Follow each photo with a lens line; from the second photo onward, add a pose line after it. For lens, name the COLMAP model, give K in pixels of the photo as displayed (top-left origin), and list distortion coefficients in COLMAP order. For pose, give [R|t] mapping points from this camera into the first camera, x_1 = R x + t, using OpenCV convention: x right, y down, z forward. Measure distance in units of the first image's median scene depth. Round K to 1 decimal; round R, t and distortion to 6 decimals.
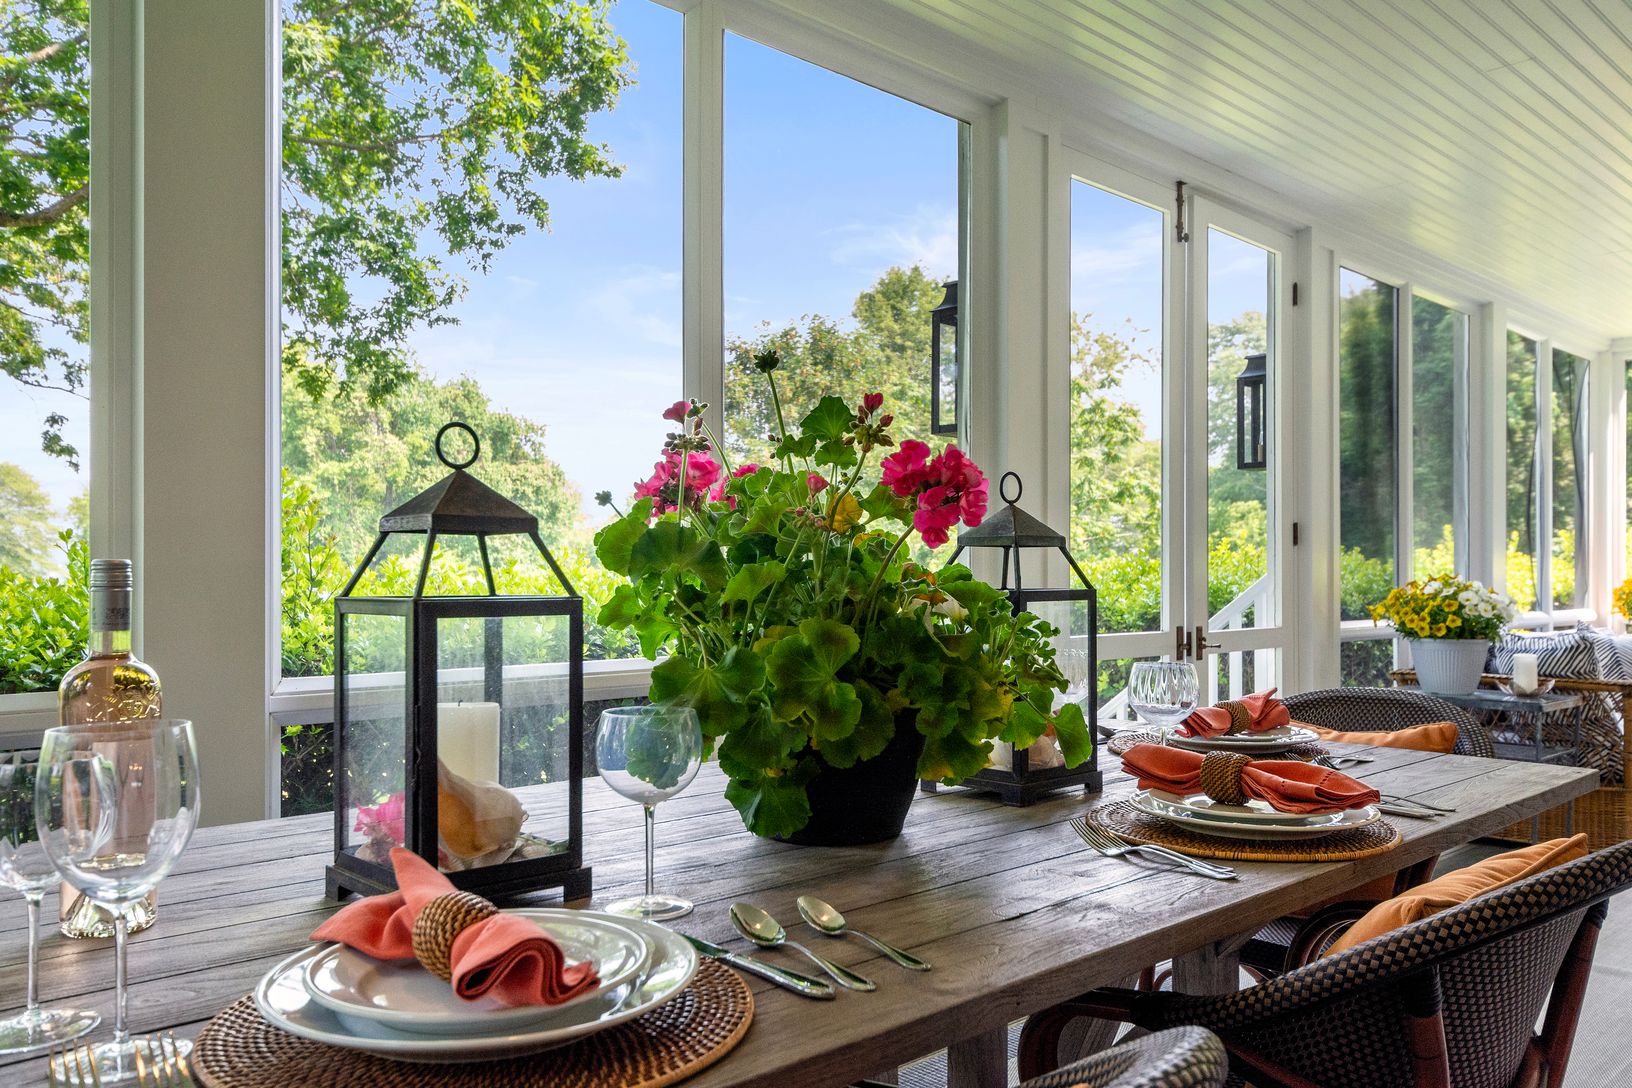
lens RADIAL K [[1339.6, 0, 798.8], [0, 1339.6, 586.0], [0, 0, 1]] dist [-0.007785, -0.006267]
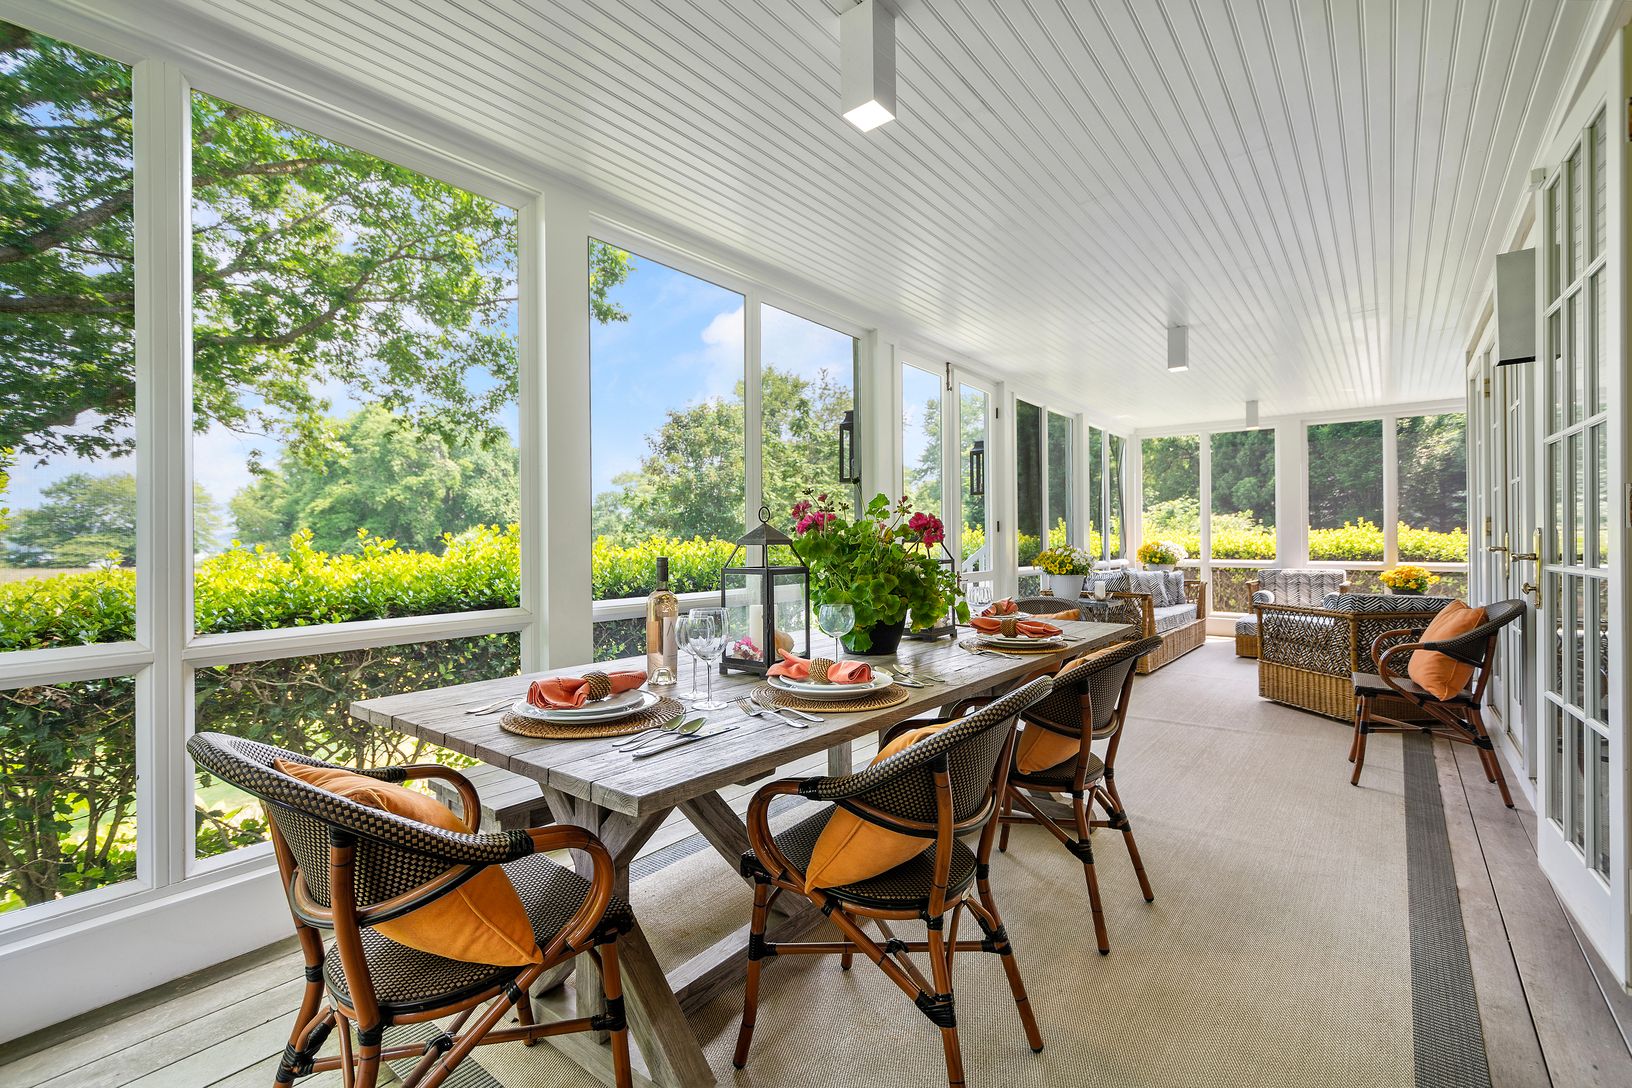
lens RADIAL K [[822.2, 0, 813.7], [0, 822.2, 543.2], [0, 0, 1]] dist [-0.003484, -0.000233]
pose [[0.985111, -0.010065, 0.171625, -0.139511], [0.010740, 0.999938, -0.003005, -0.011666], [-0.171584, 0.004804, 0.985158, -0.229772]]
